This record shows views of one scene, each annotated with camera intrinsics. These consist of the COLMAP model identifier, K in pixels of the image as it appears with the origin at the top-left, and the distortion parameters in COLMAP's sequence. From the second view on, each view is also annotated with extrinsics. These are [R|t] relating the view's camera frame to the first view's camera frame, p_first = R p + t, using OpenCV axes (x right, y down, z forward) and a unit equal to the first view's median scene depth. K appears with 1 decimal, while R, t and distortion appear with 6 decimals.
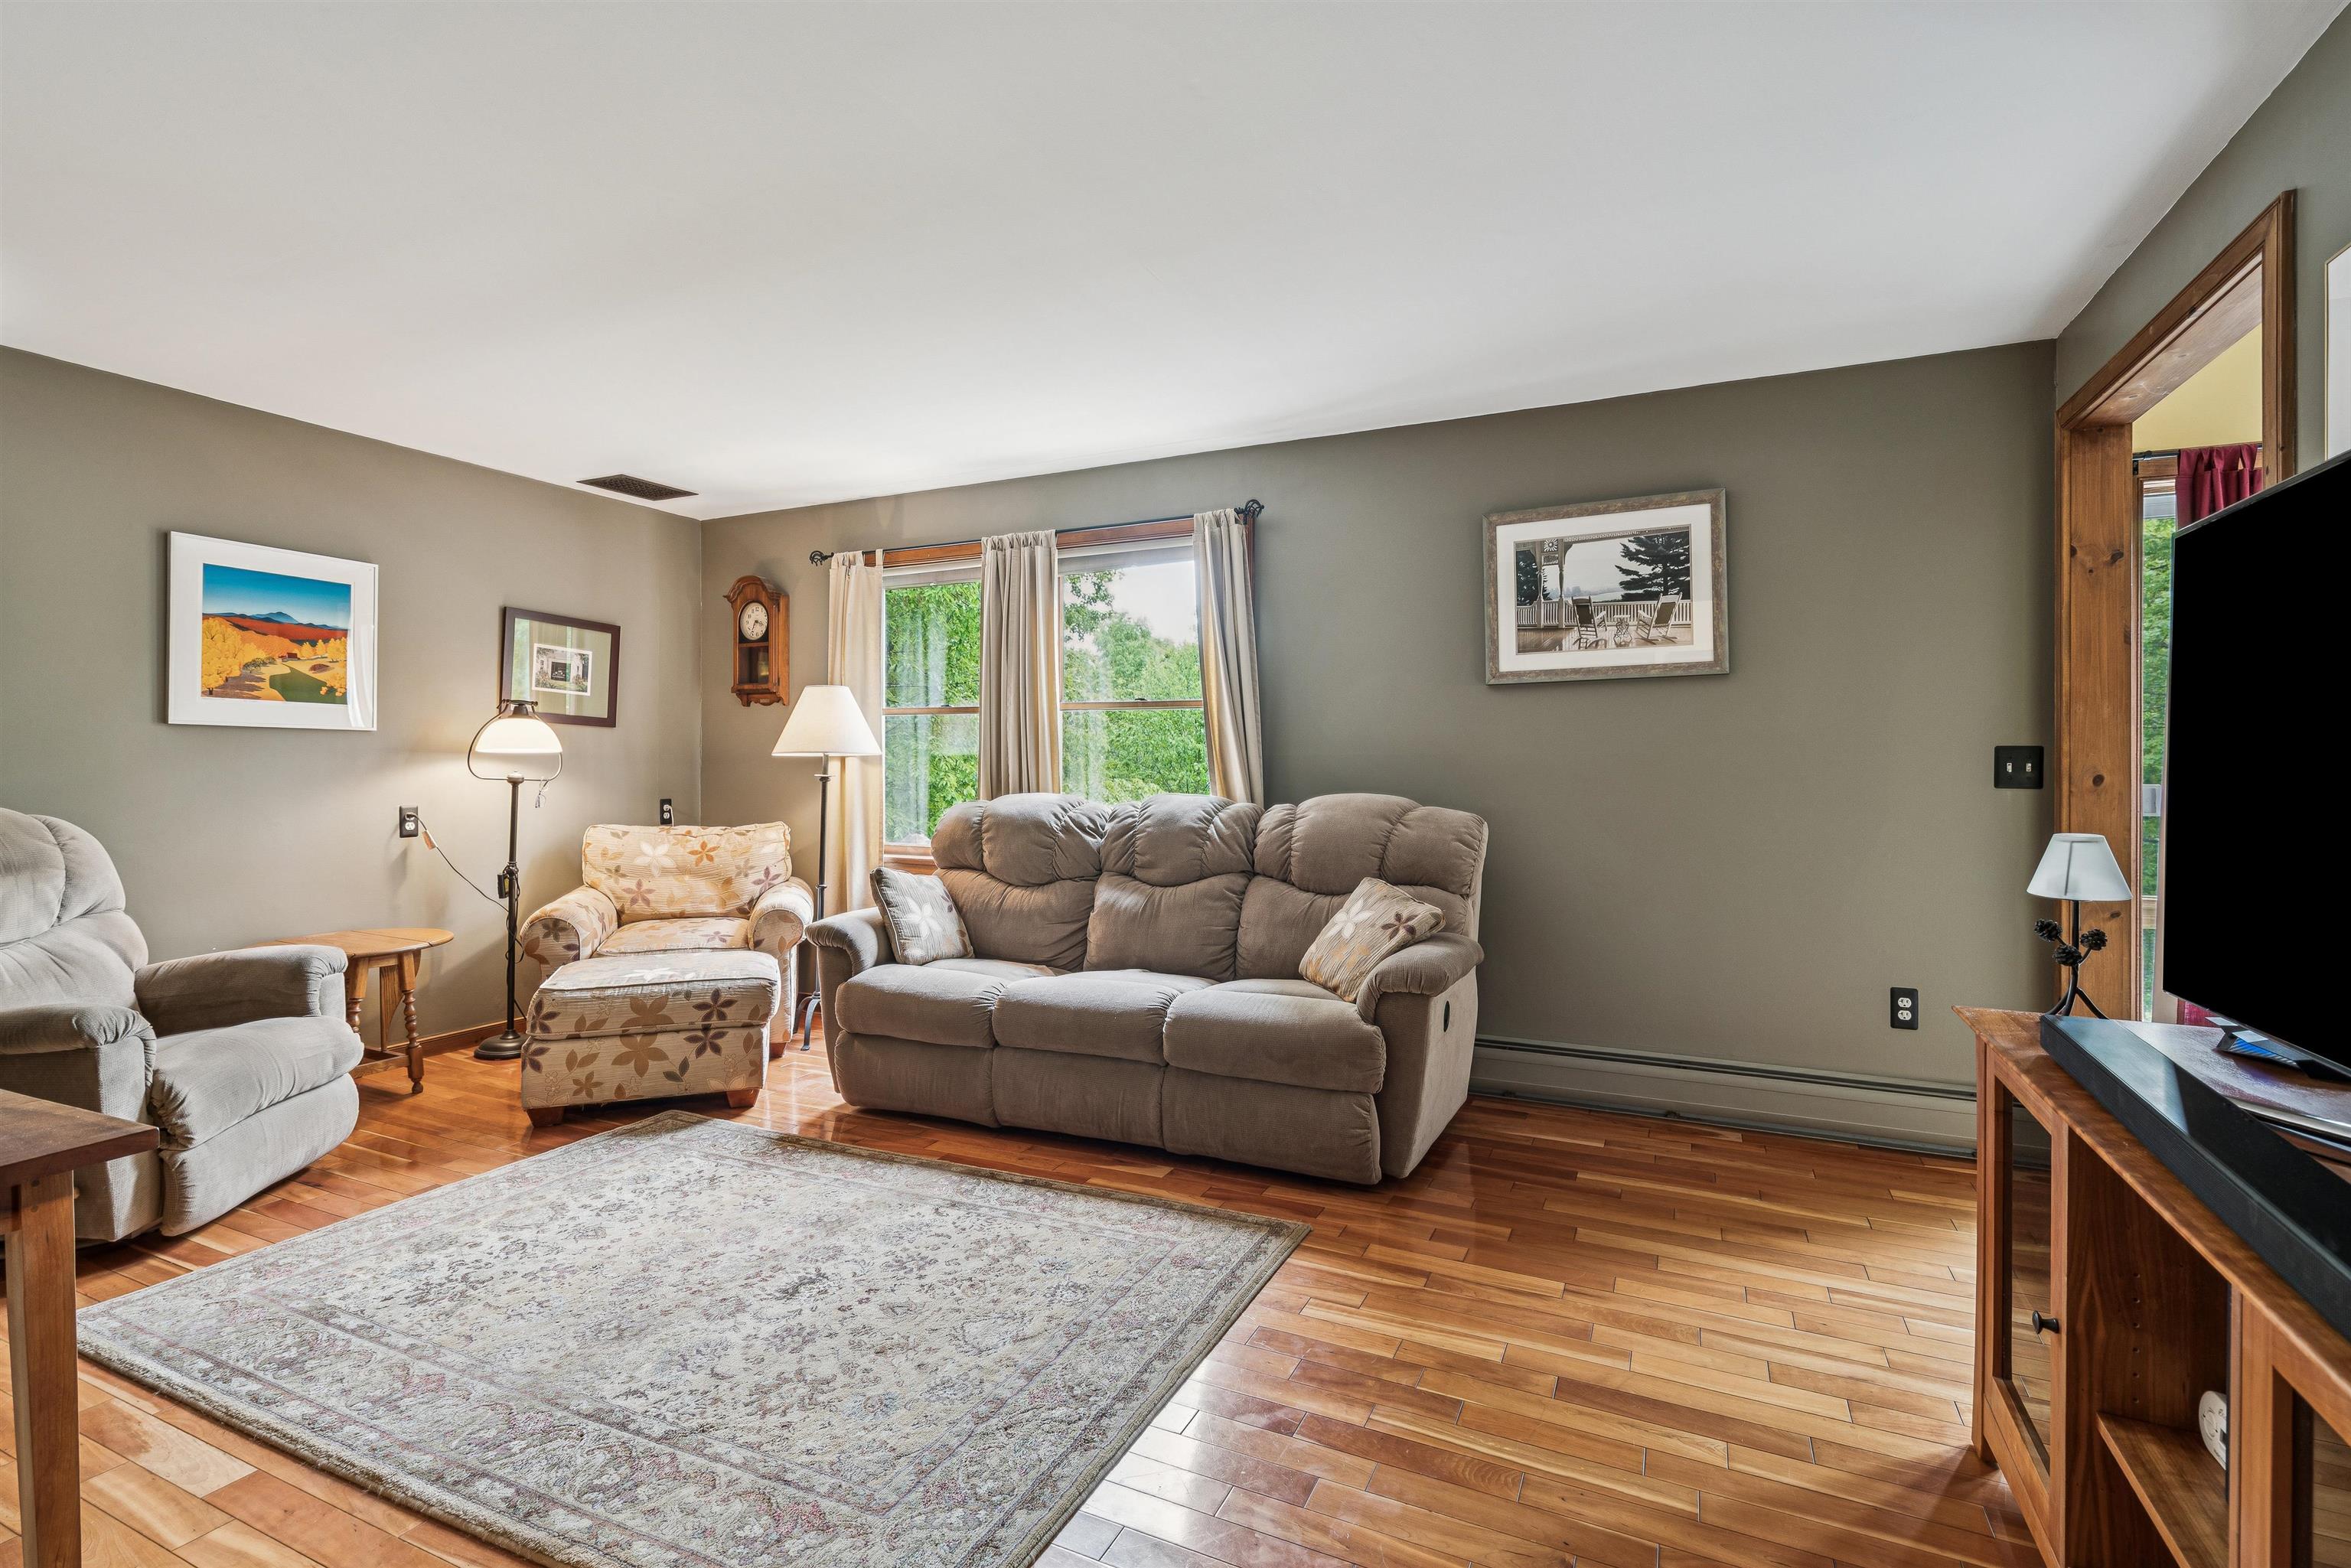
lens RADIAL K [[1115.0, 0, 1175.5], [0, 1115.0, 784.0], [0, 0, 1]] dist [-0.004597, 0.000659]
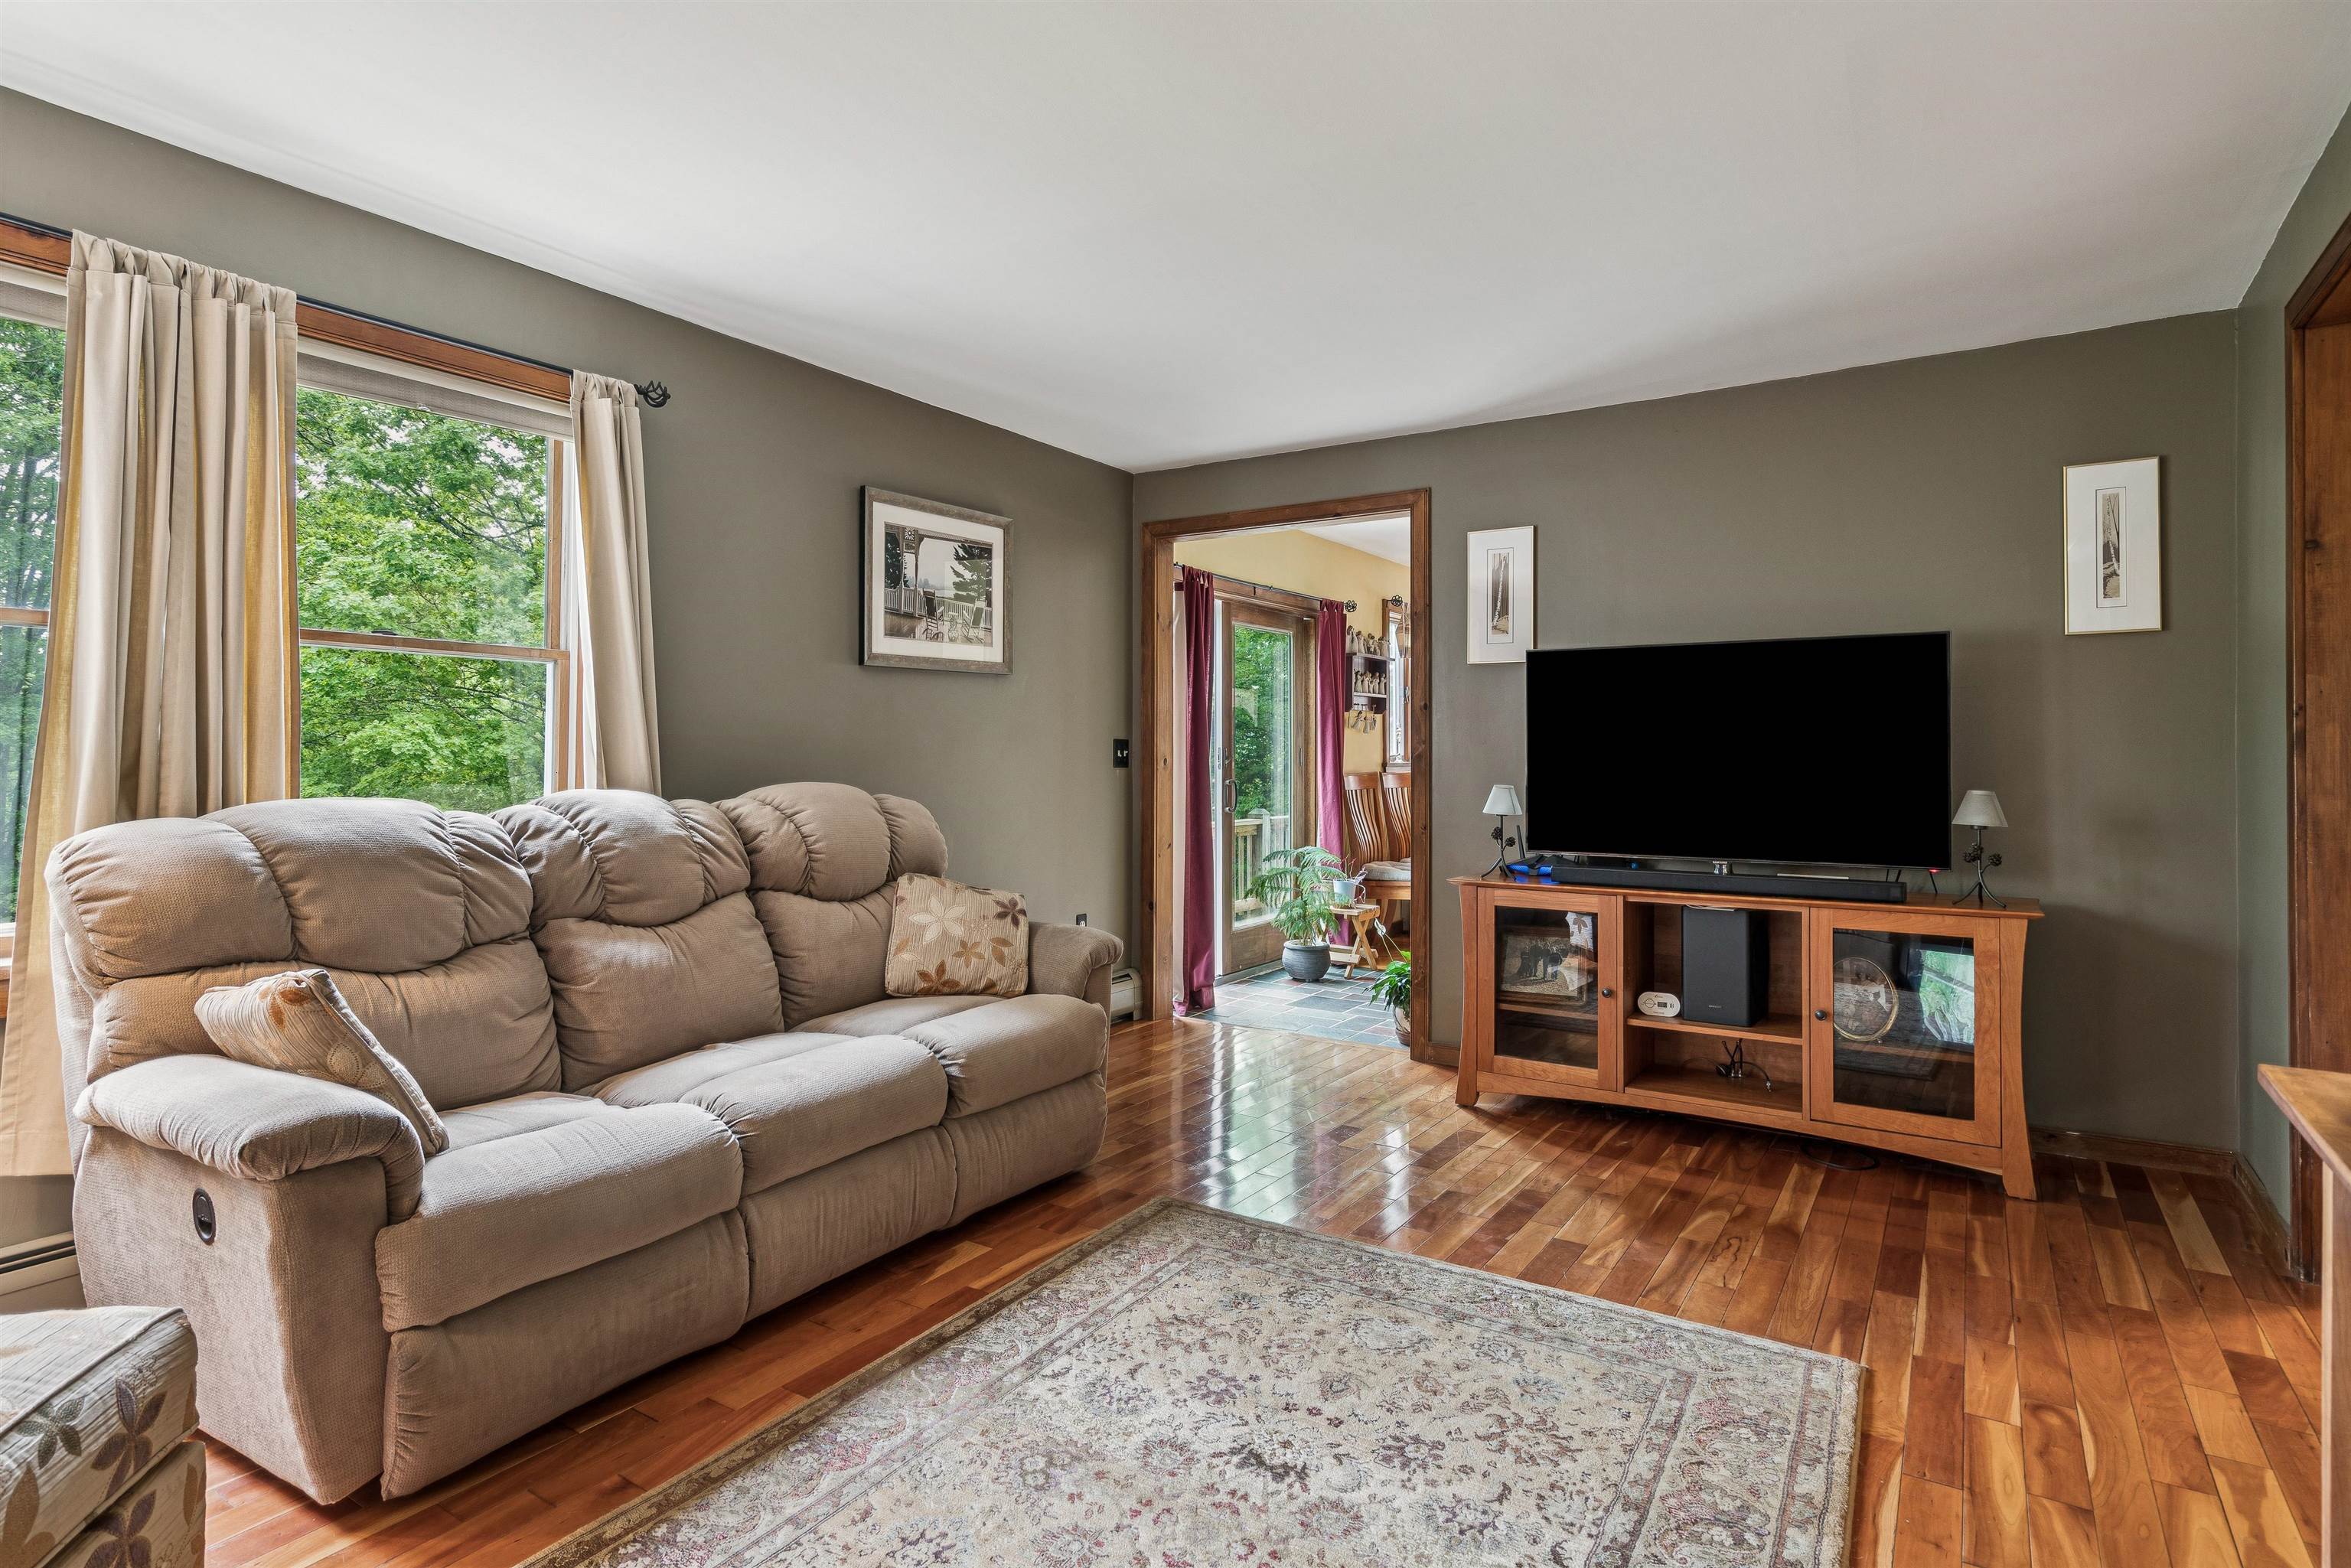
lens RADIAL K [[1213.4, 0, 1180.5], [0, 1213.4, 760.1], [0, 0, 1]] dist [-0.000595, -0.000296]
pose [[0.127910, -0.002210, 0.991783, -0.792939], [0.015561, 0.999879, 0.000221, -0.004446], [-0.991664, 0.015405, 0.127929, 0.669392]]
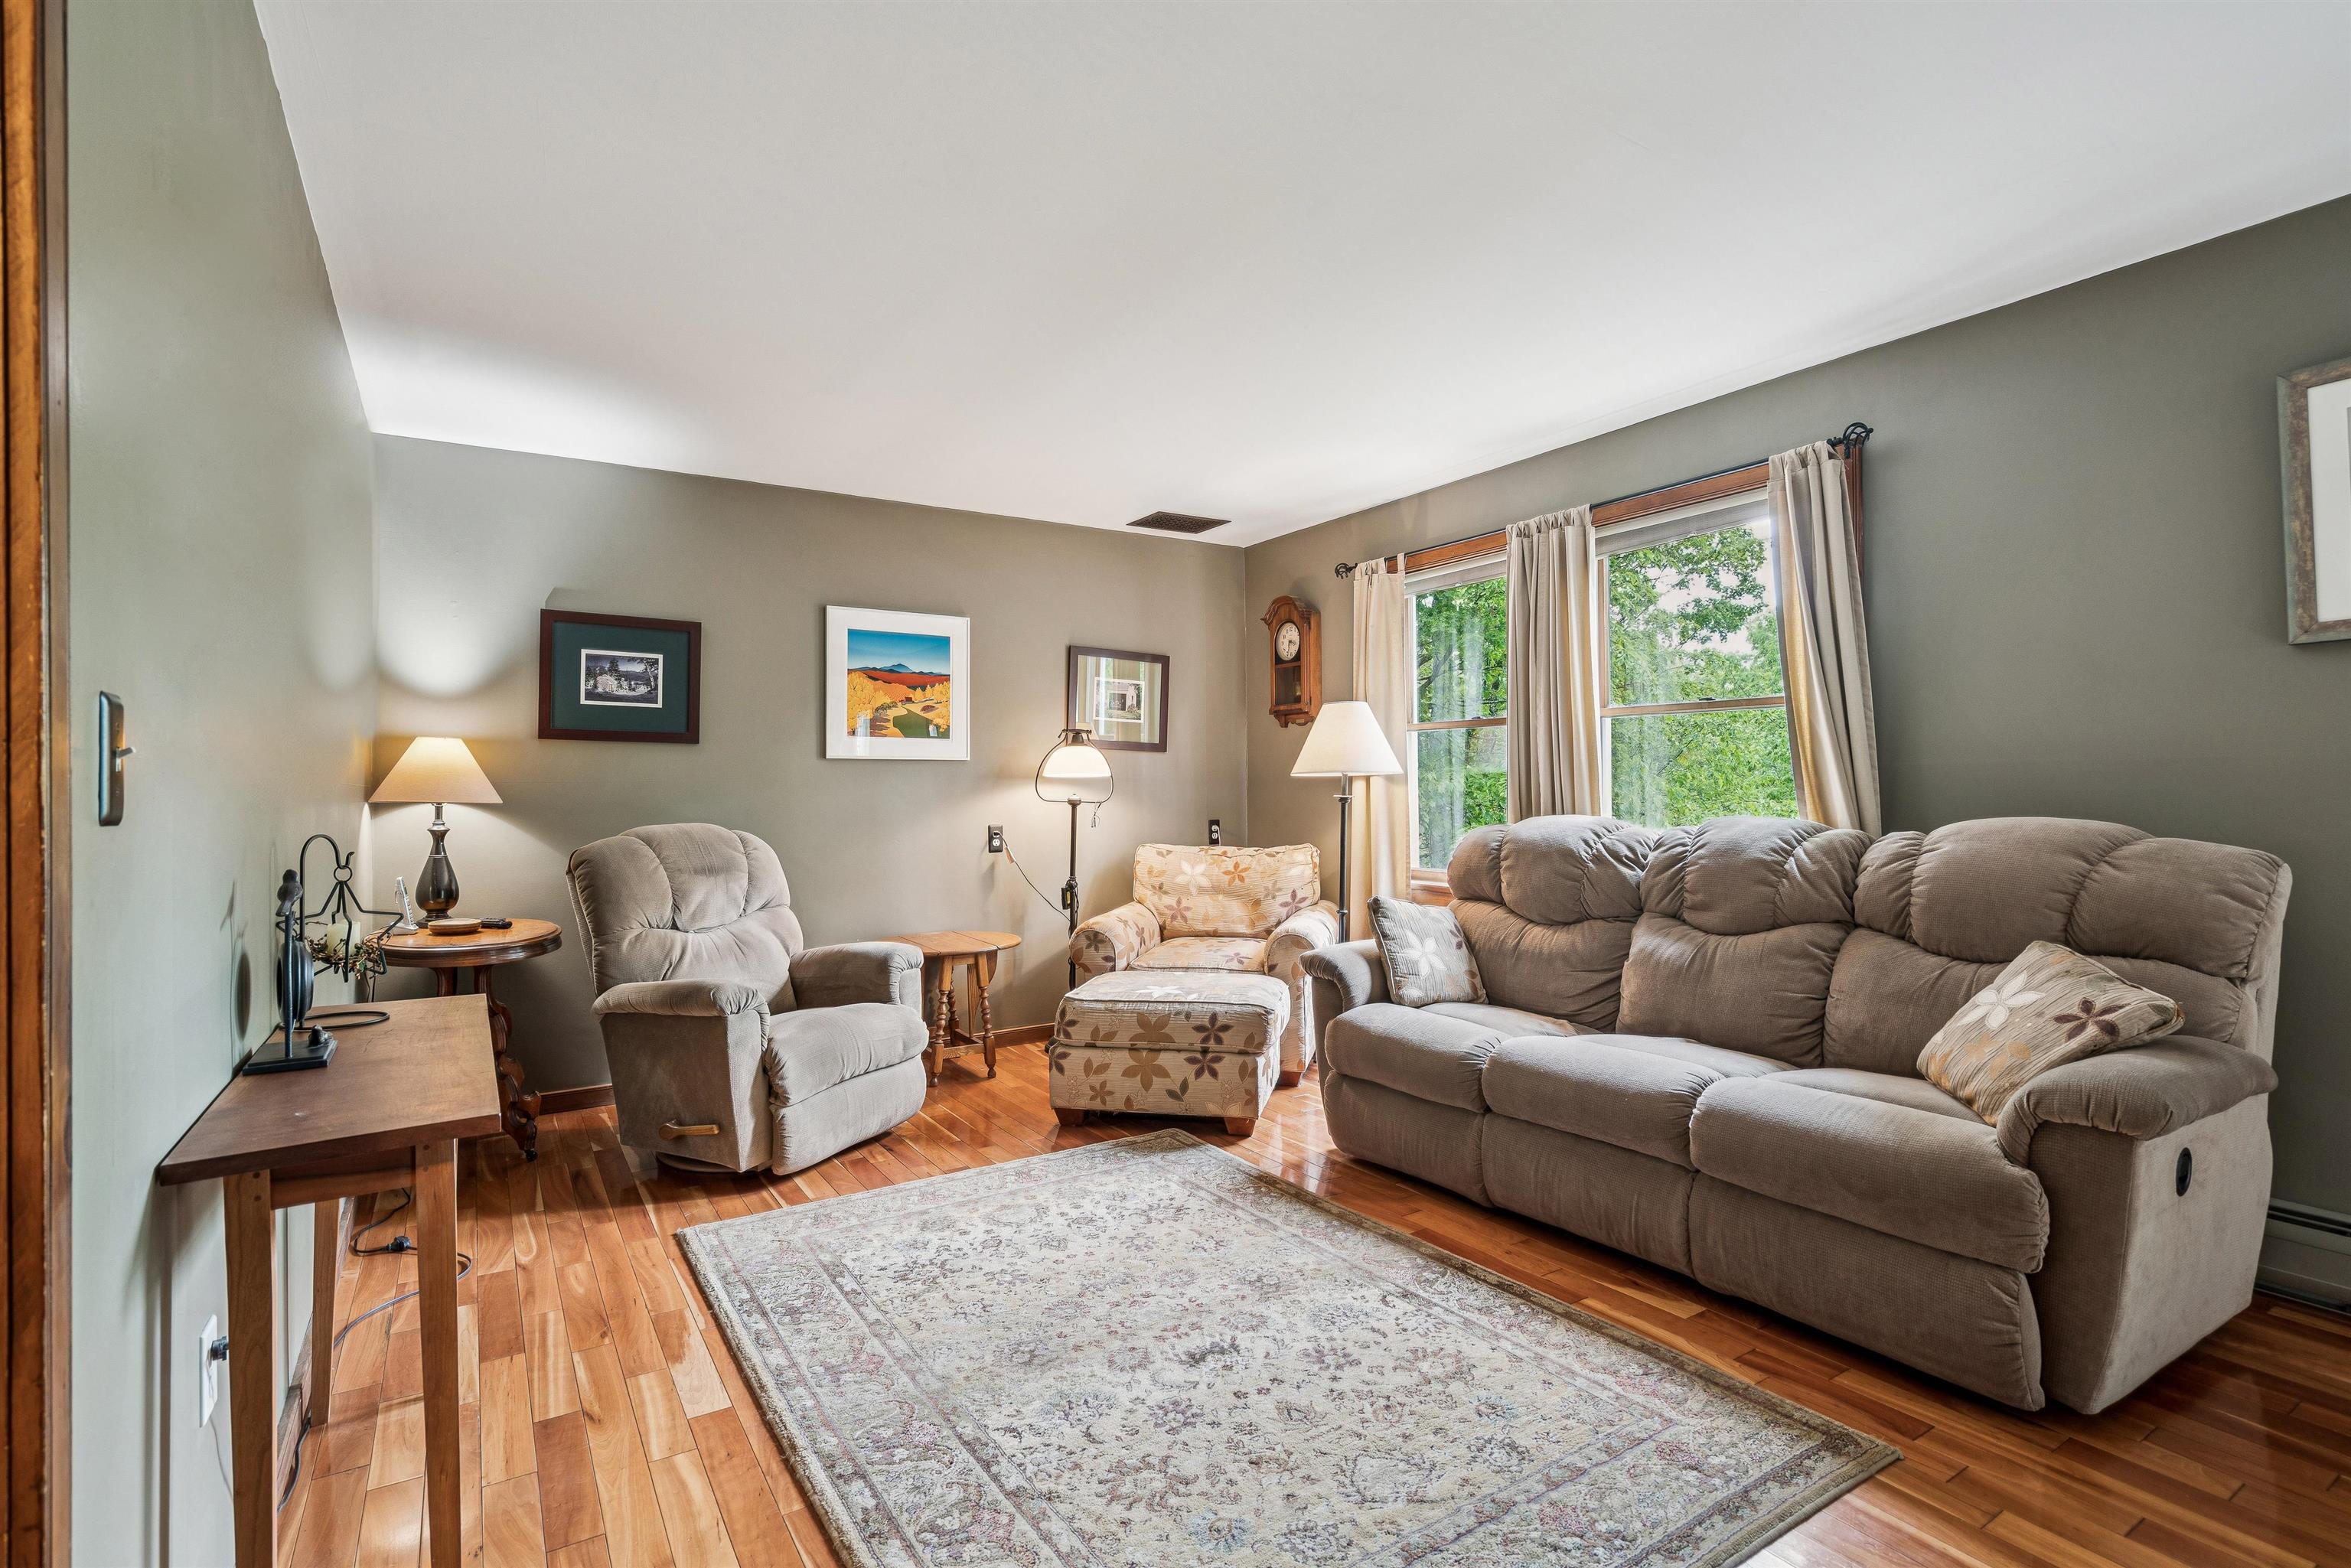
lens RADIAL K [[1119.9, 0, 1151.9], [0, 1119.9, 789.4], [0, 0, 1]] dist [-0.016834, 0.013055]
pose [[0.840559, -0.010040, -0.541627, 0.088730], [0.002823, 0.999896, -0.014154, -0.000463], [0.541713, 0.010368, 0.840500, 0.139765]]
